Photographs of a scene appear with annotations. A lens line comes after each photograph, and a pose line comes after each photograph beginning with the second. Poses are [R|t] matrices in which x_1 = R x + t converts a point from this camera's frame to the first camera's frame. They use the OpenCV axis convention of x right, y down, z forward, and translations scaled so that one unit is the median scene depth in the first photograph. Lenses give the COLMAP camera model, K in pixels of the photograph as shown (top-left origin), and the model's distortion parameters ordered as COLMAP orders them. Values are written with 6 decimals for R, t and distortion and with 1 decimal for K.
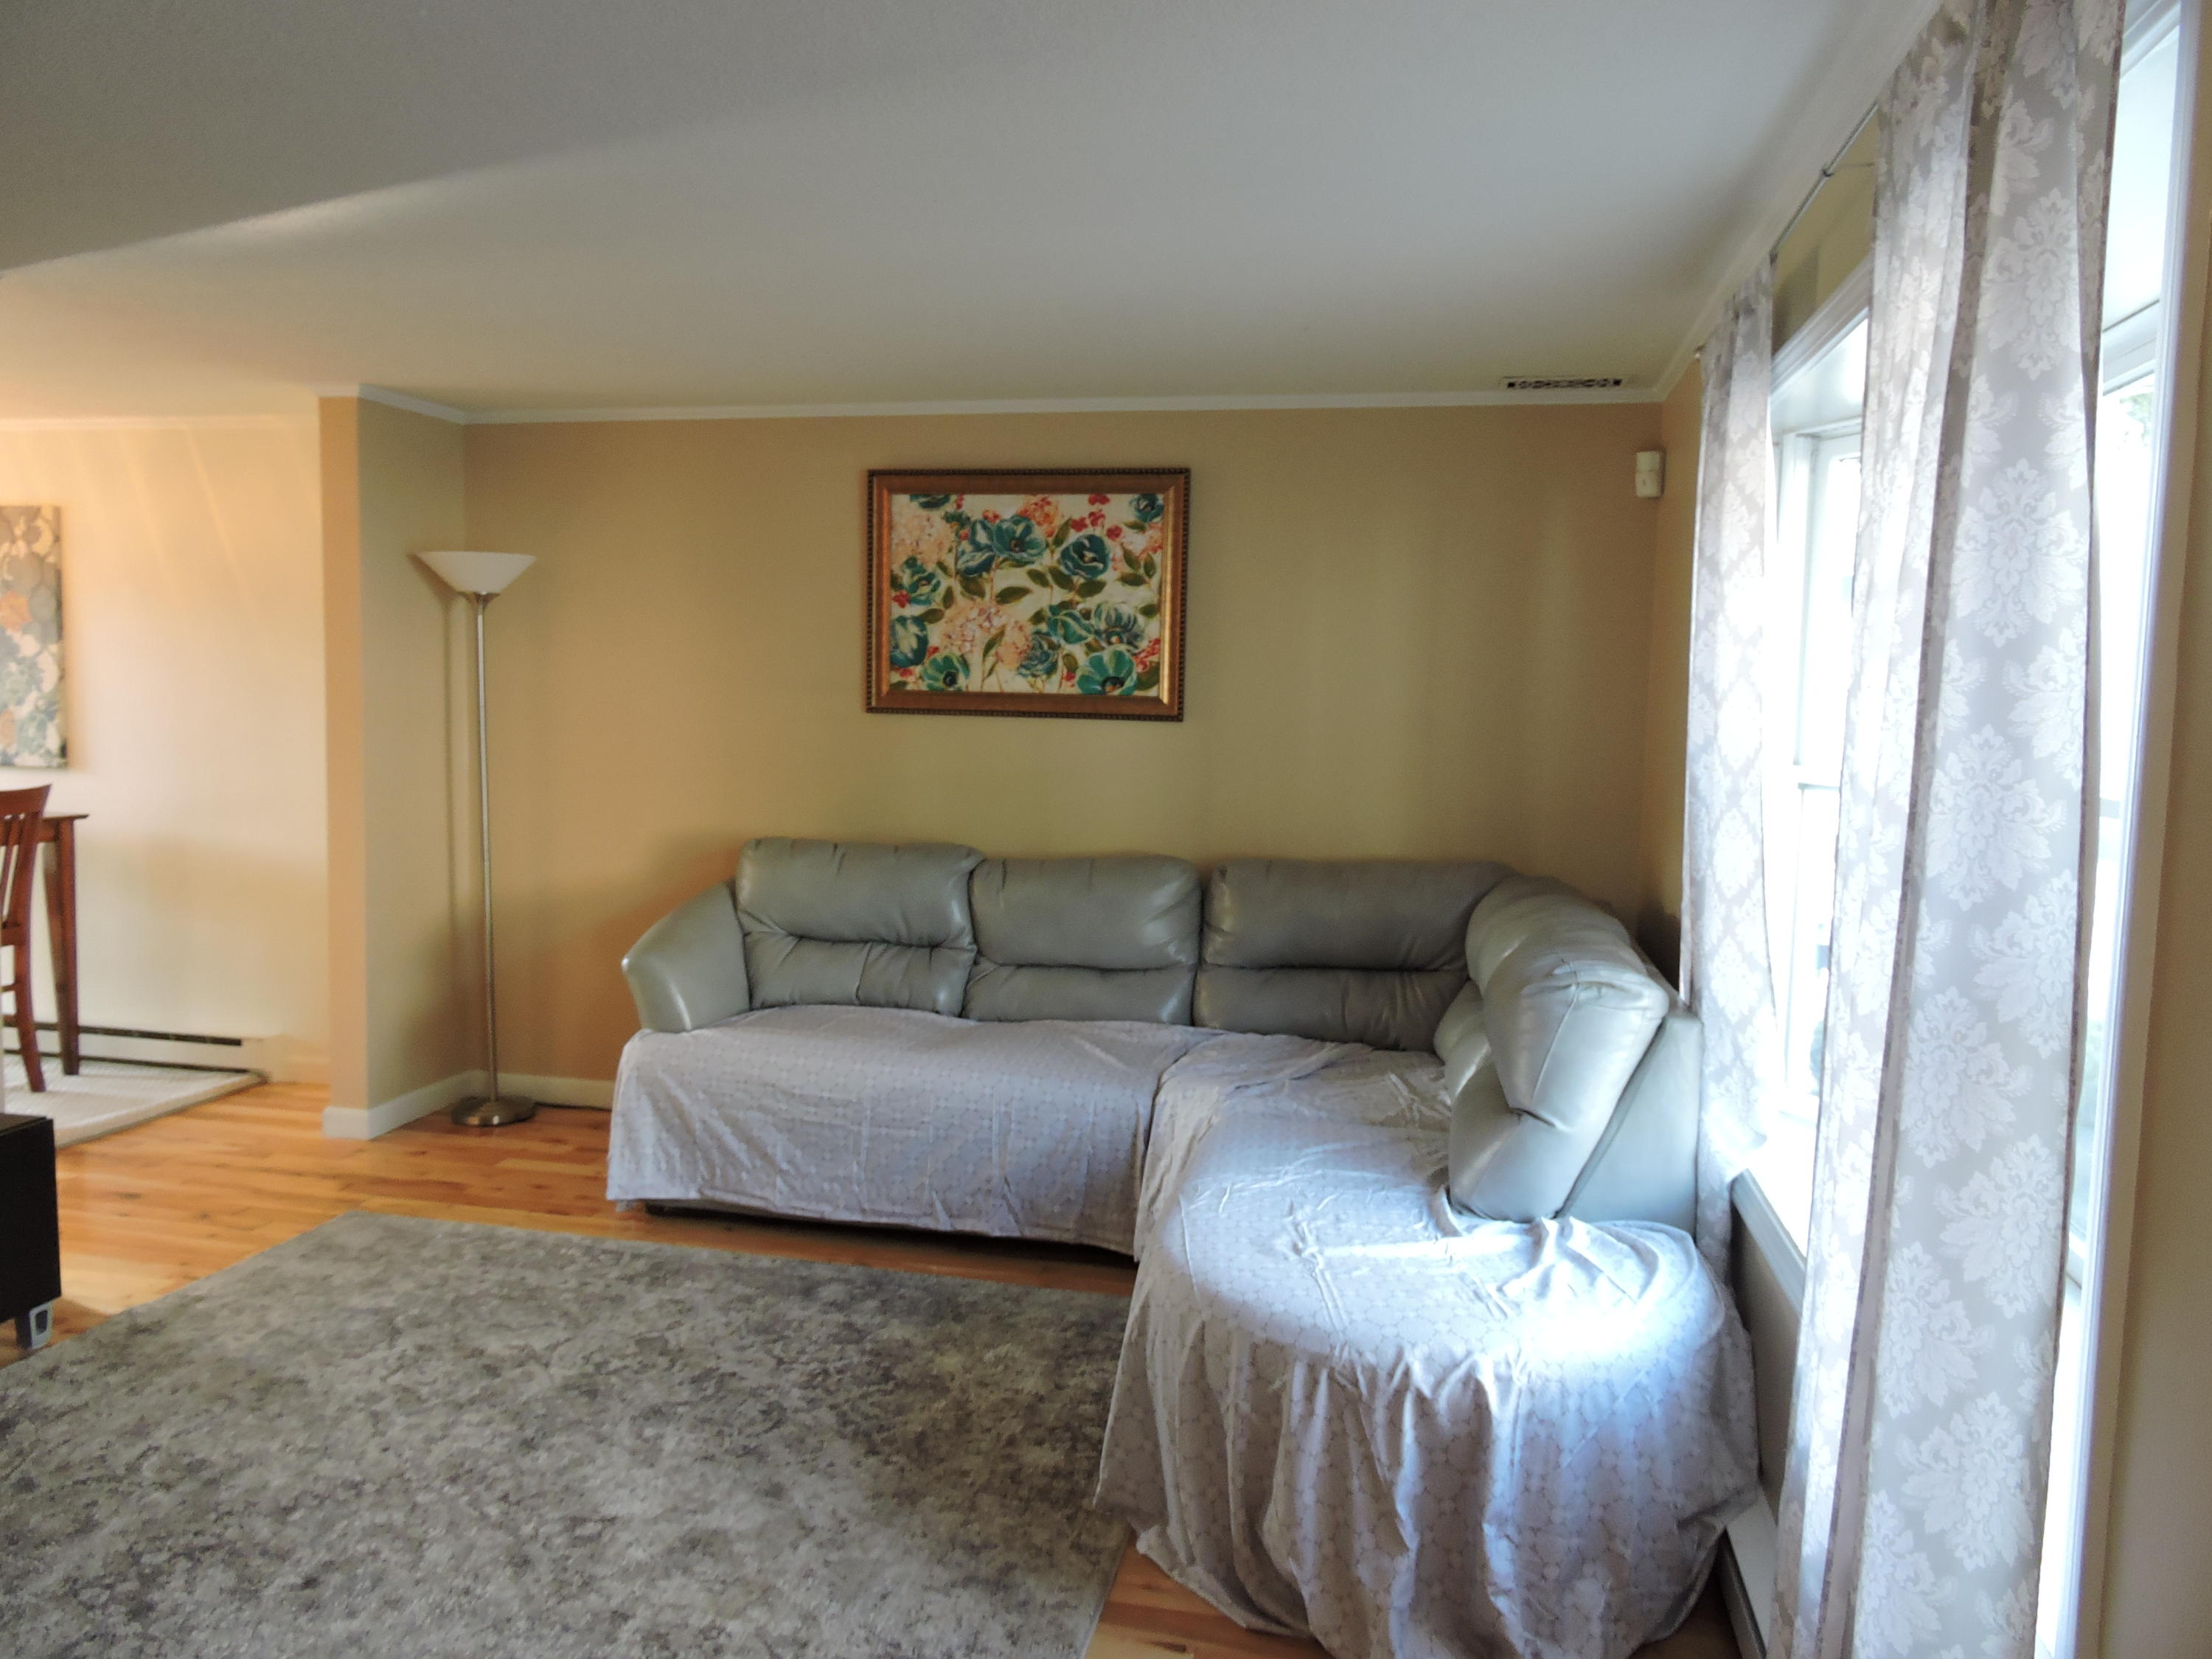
lens RADIAL K [[1579.0, 0, 1118.8], [0, 1579.0, 830.9], [0, 0, 1]] dist [-0.001382, -0.004014]
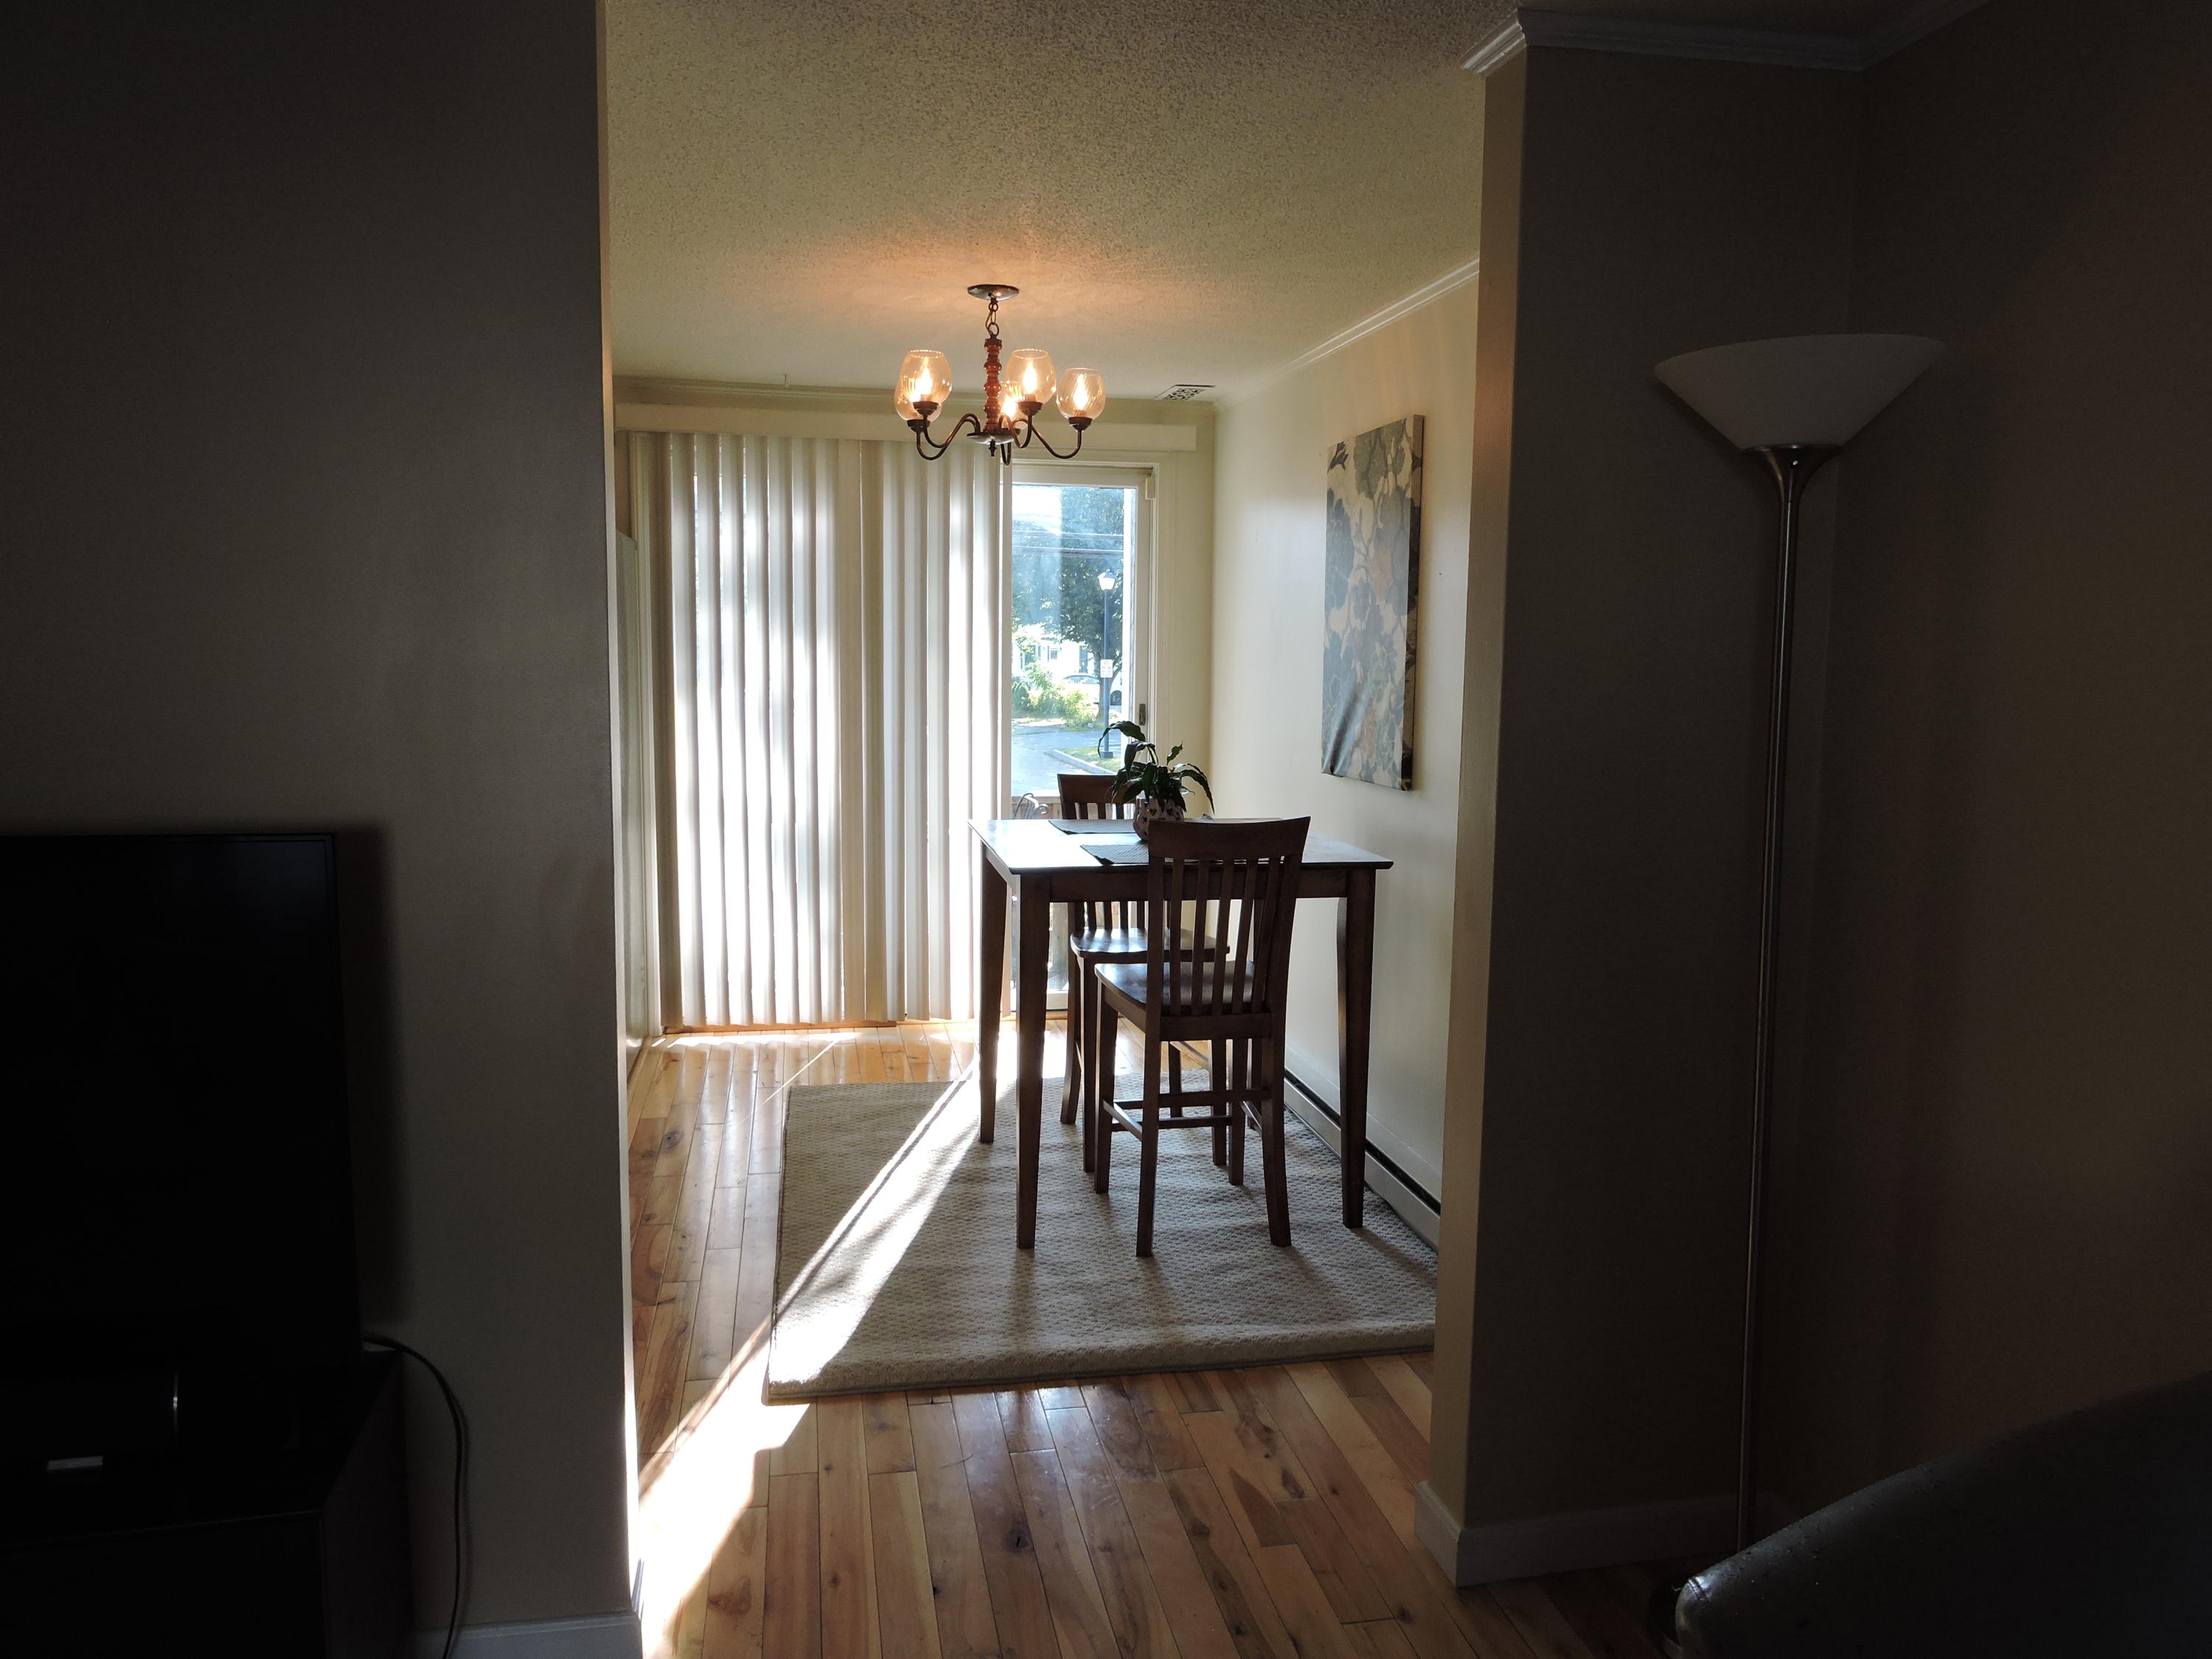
lens RADIAL K [[1579.0, 0, 1120.7], [0, 1579.0, 838.2], [0, 0, 1]] dist [-0.001382, -0.004014]
pose [[0.403675, 0.090046, -0.910460, -0.077789], [-0.083221, 0.994633, 0.061473, -0.052116], [0.911110, 0.050954, 0.409002, 0.601578]]
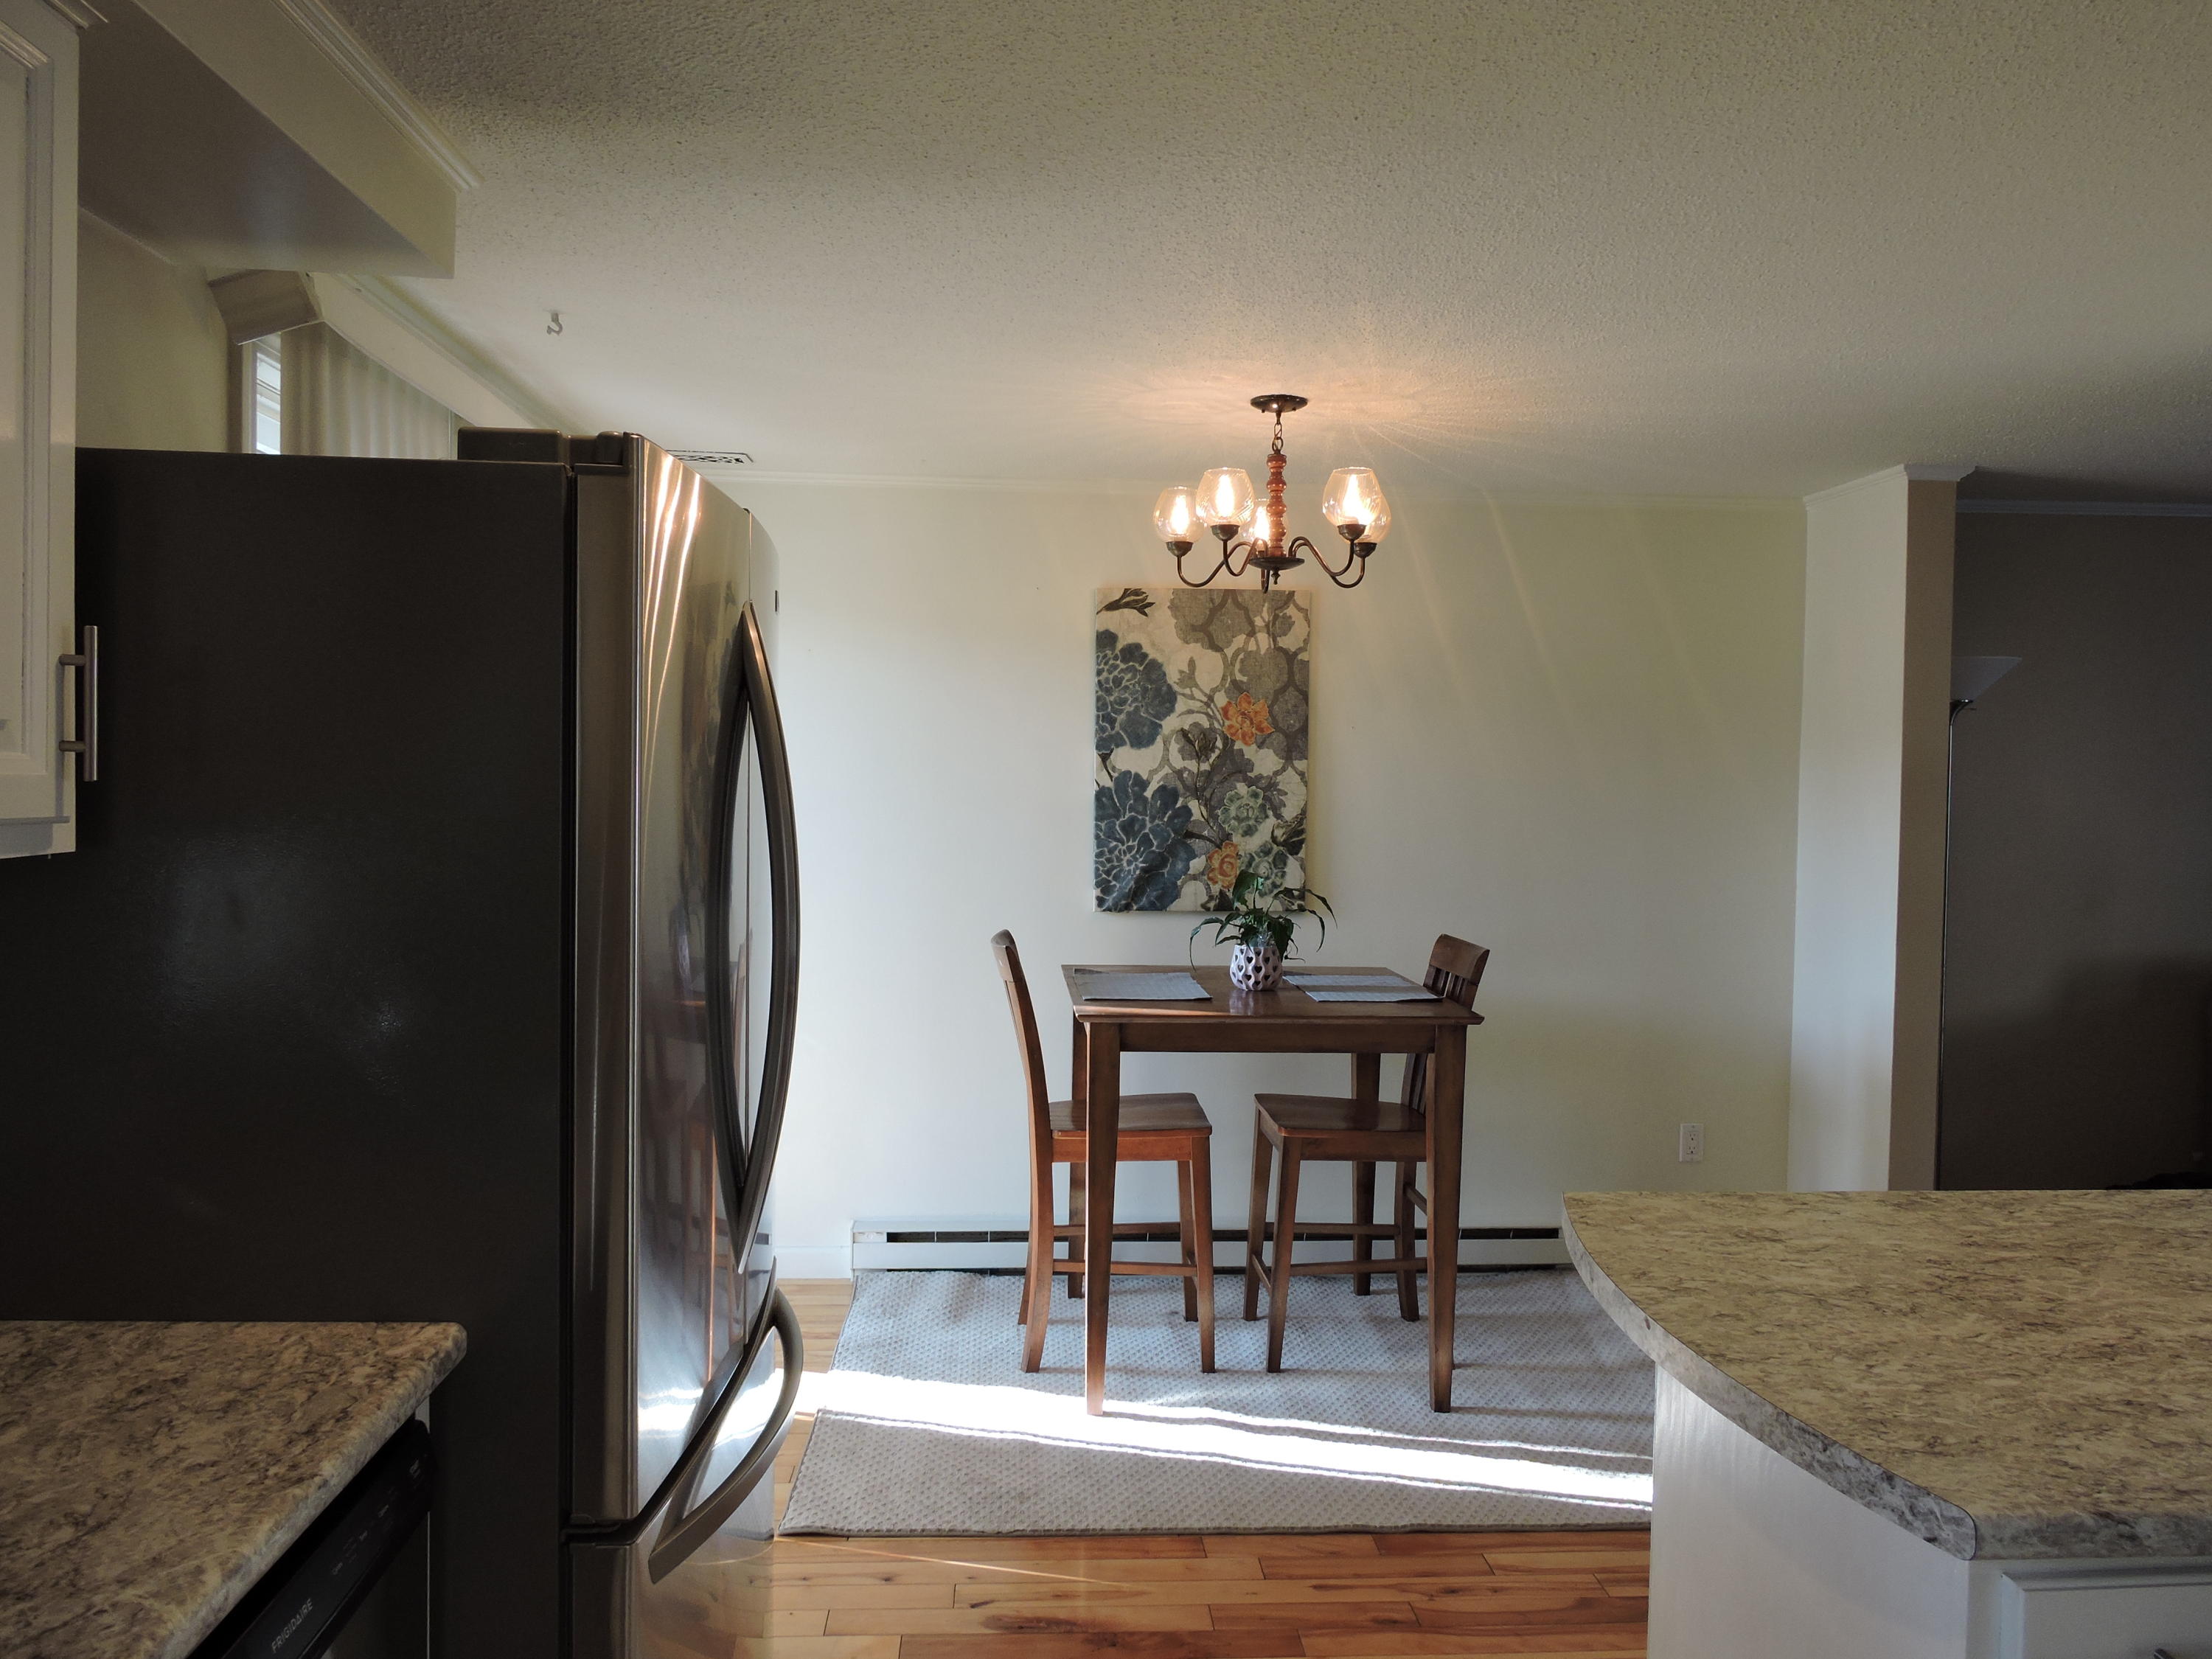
lens RADIAL K [[1579.0, 0, 1109.2], [0, 1579.0, 836.6], [0, 0, 1]] dist [-0.001382, -0.004014]
pose [[0.959313, -0.023067, 0.281402, -0.999836], [0.034787, 0.998720, -0.036726, -0.052654], [-0.280194, 0.045020, 0.958887, 0.249642]]
